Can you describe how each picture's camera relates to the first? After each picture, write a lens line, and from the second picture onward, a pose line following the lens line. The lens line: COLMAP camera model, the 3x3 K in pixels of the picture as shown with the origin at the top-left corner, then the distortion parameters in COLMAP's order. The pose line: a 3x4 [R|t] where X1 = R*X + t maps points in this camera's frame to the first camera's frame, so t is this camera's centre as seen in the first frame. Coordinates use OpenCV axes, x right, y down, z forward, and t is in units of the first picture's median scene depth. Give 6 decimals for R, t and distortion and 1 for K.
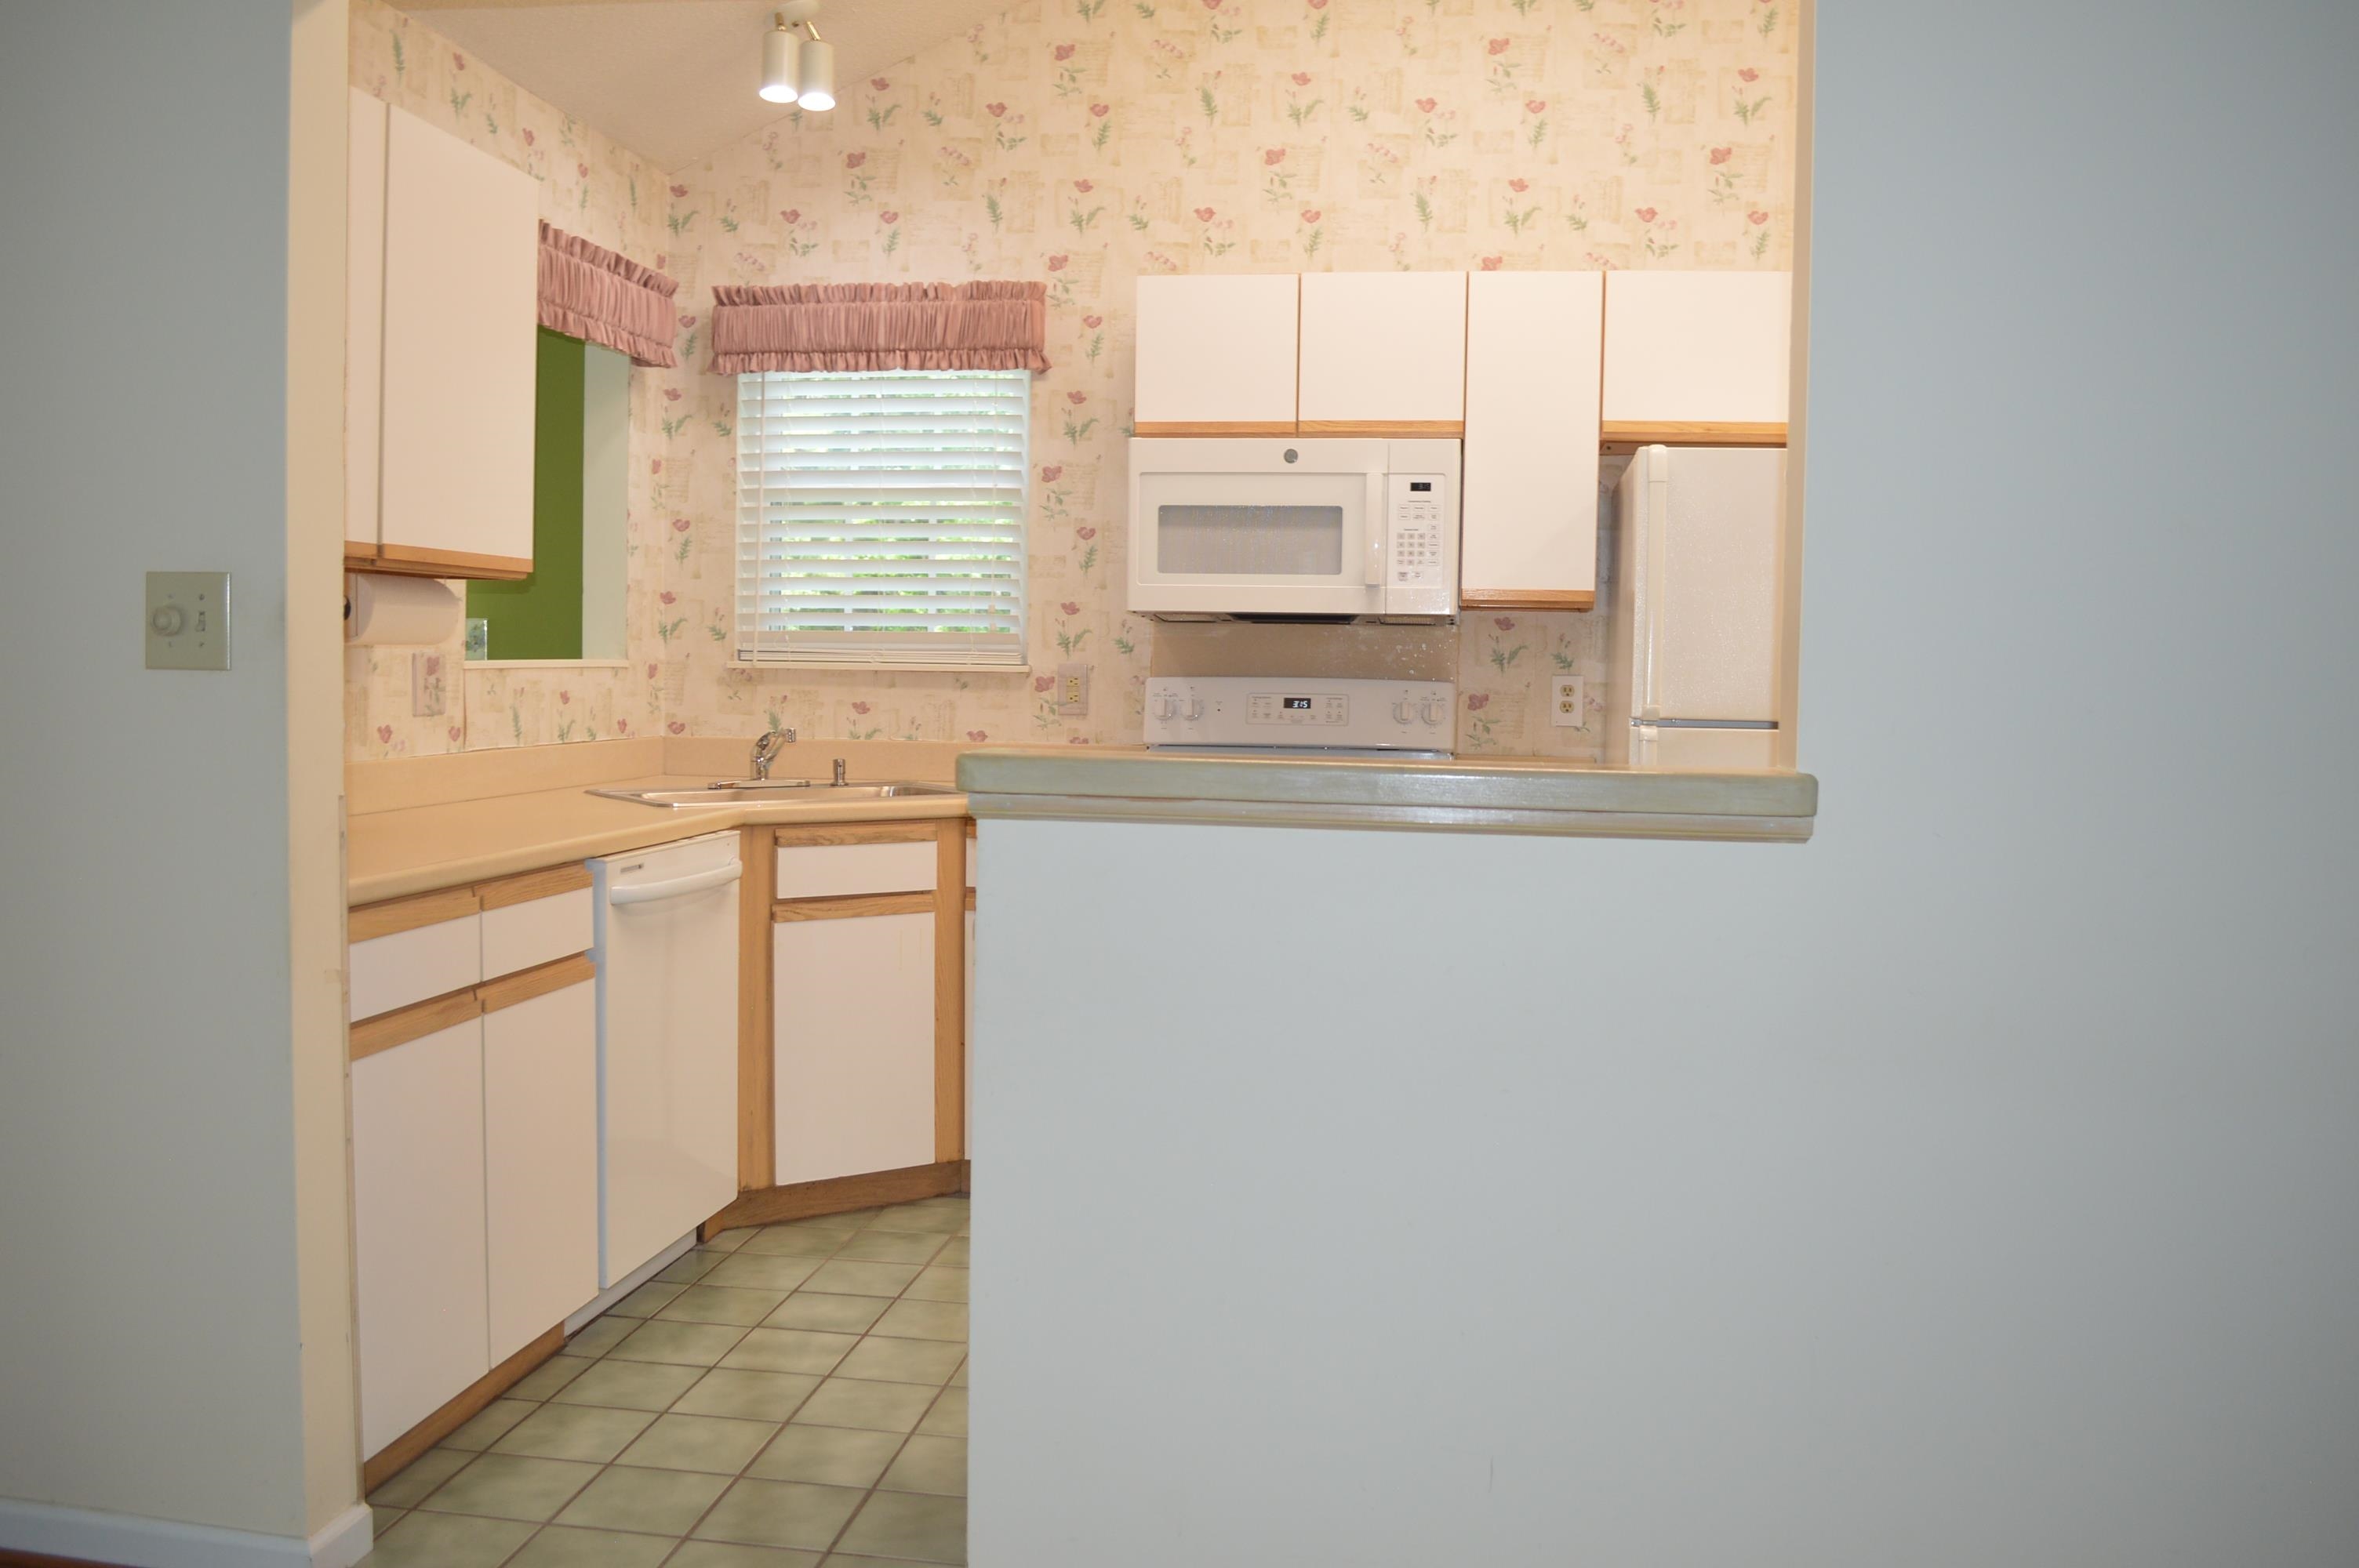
lens RADIAL K [[1883.1, 0, 1179.5], [0, 1883.1, 784.0], [0, 0, 1]] dist [-0.086610, 0.018232]
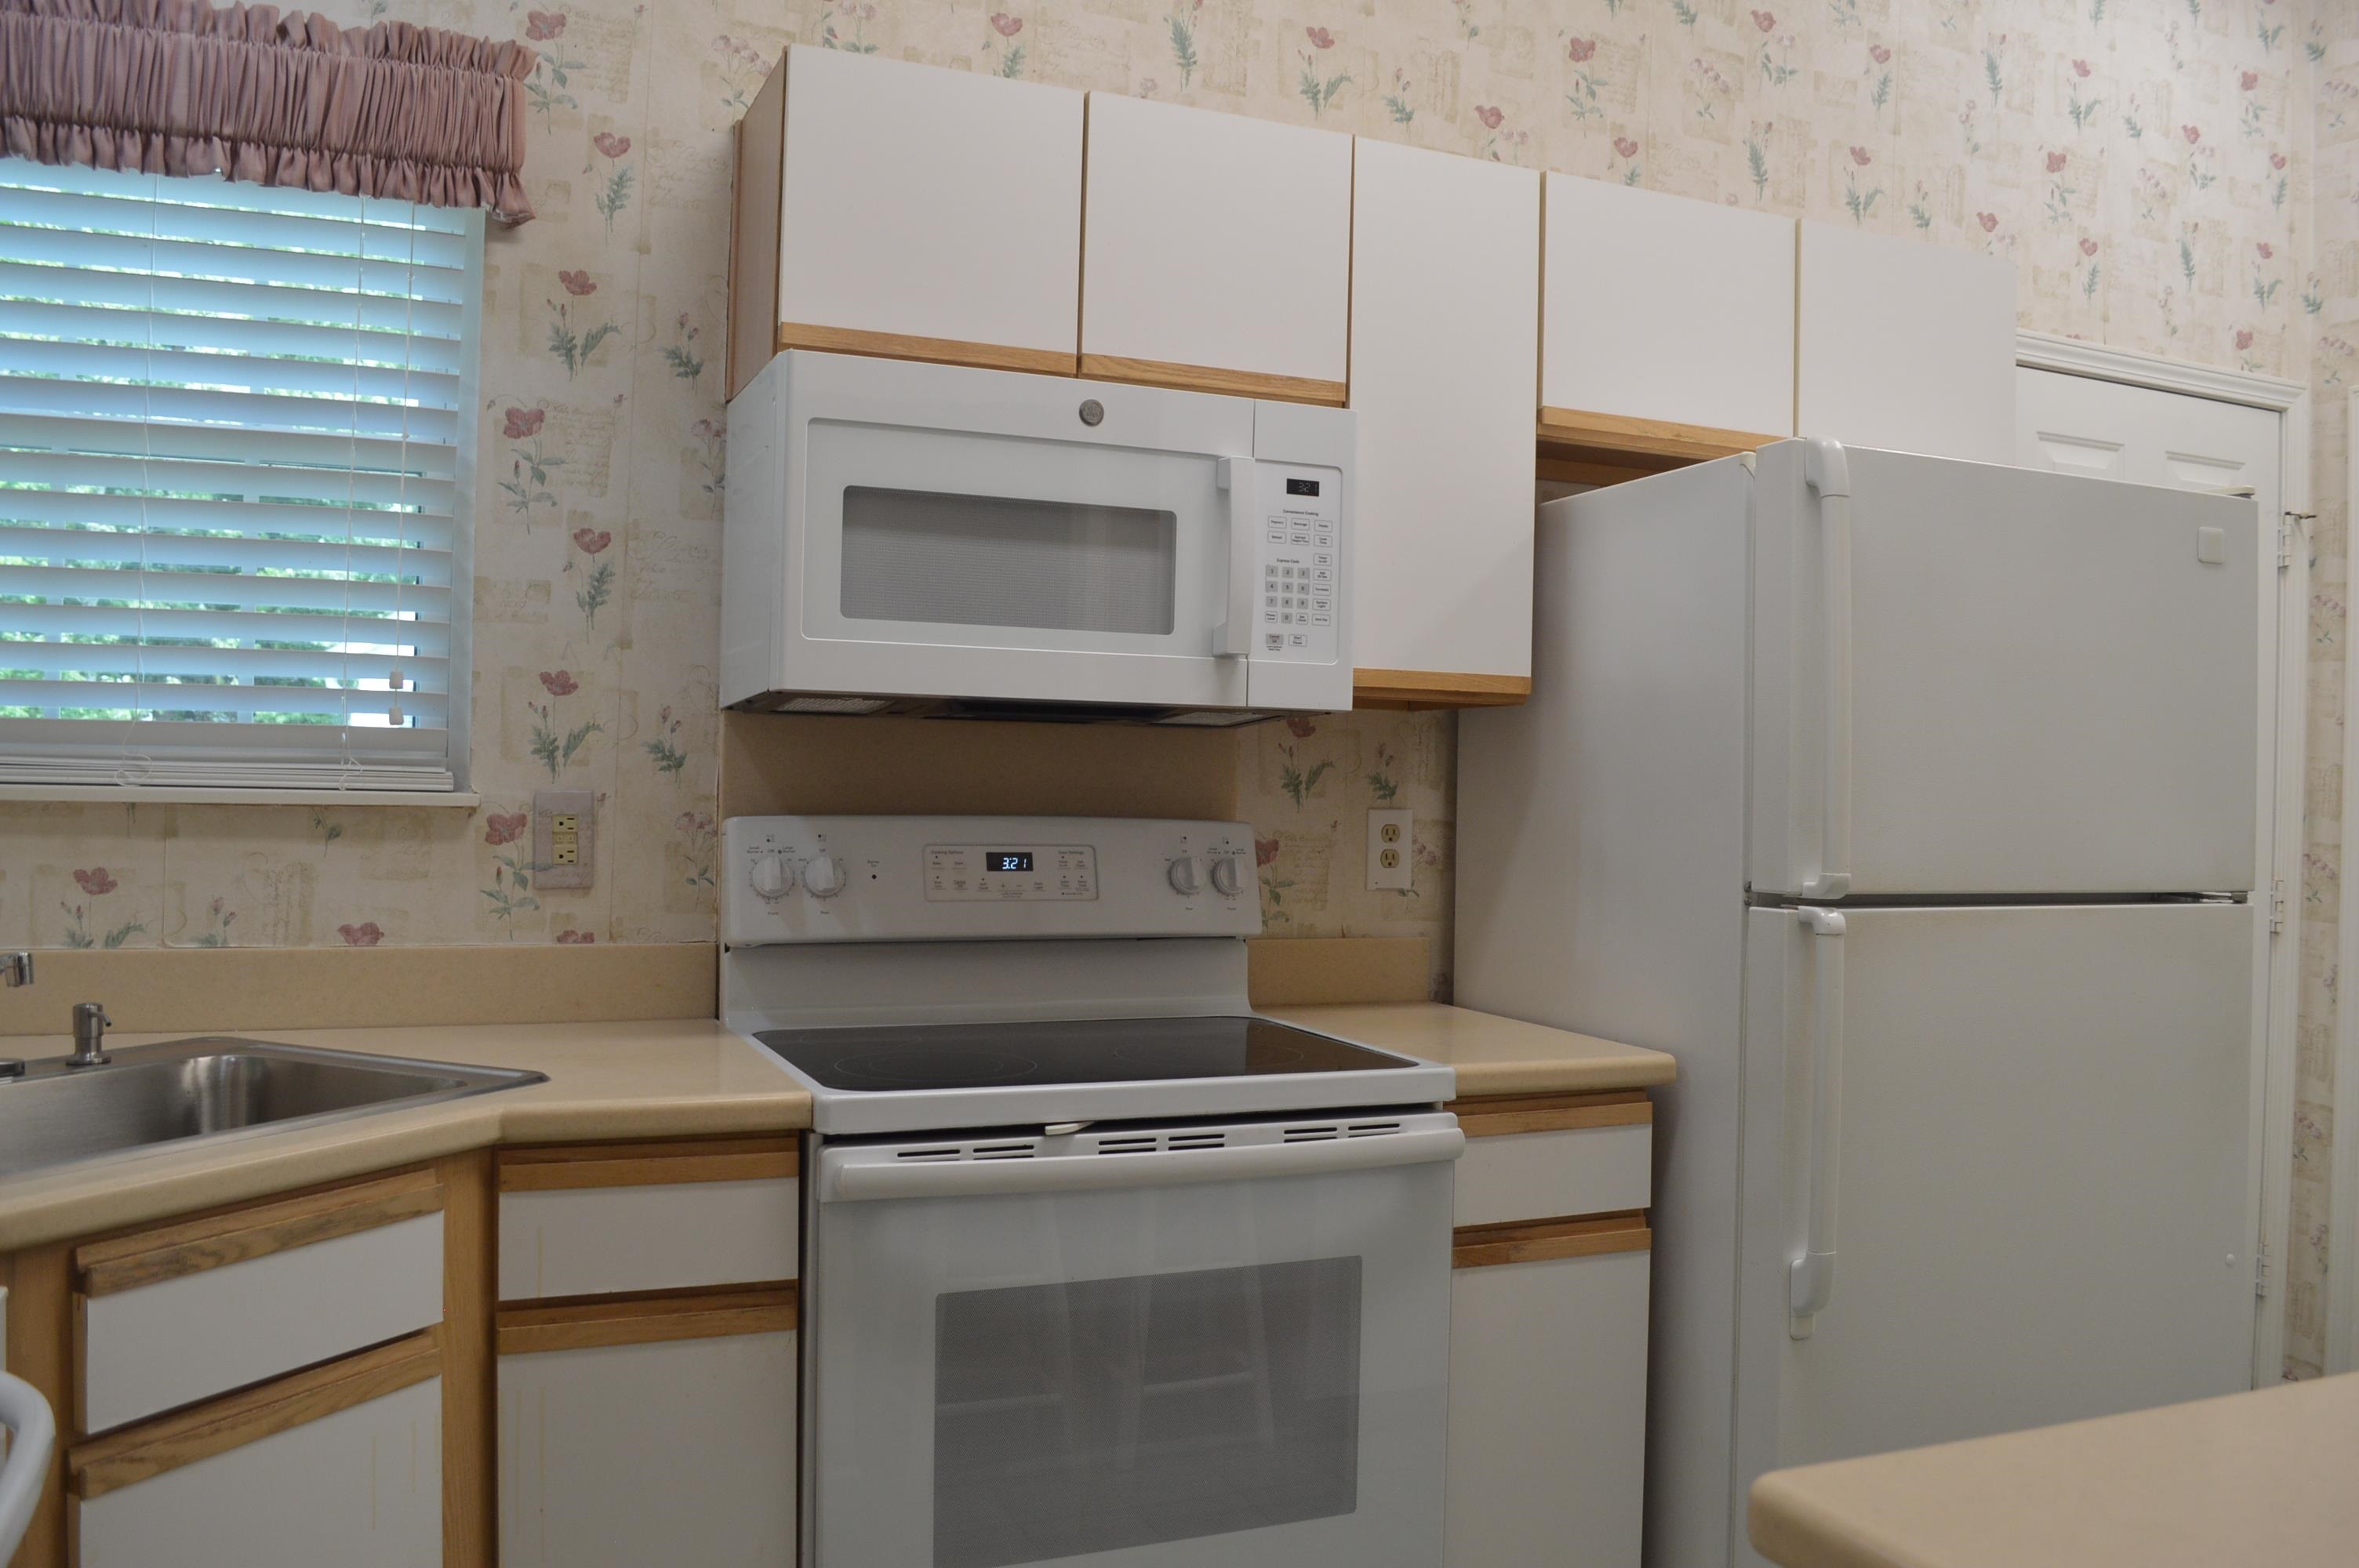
lens RADIAL K [[1883.1, 0, 1179.5], [0, 1883.1, 784.0], [0, 0, 1]] dist [-0.086610, 0.018232]
pose [[0.856893, 0.001047, 0.515493, -0.184671], [0.024766, 0.998760, -0.043197, -0.040889], [-0.514898, 0.049783, 0.855804, 0.494297]]
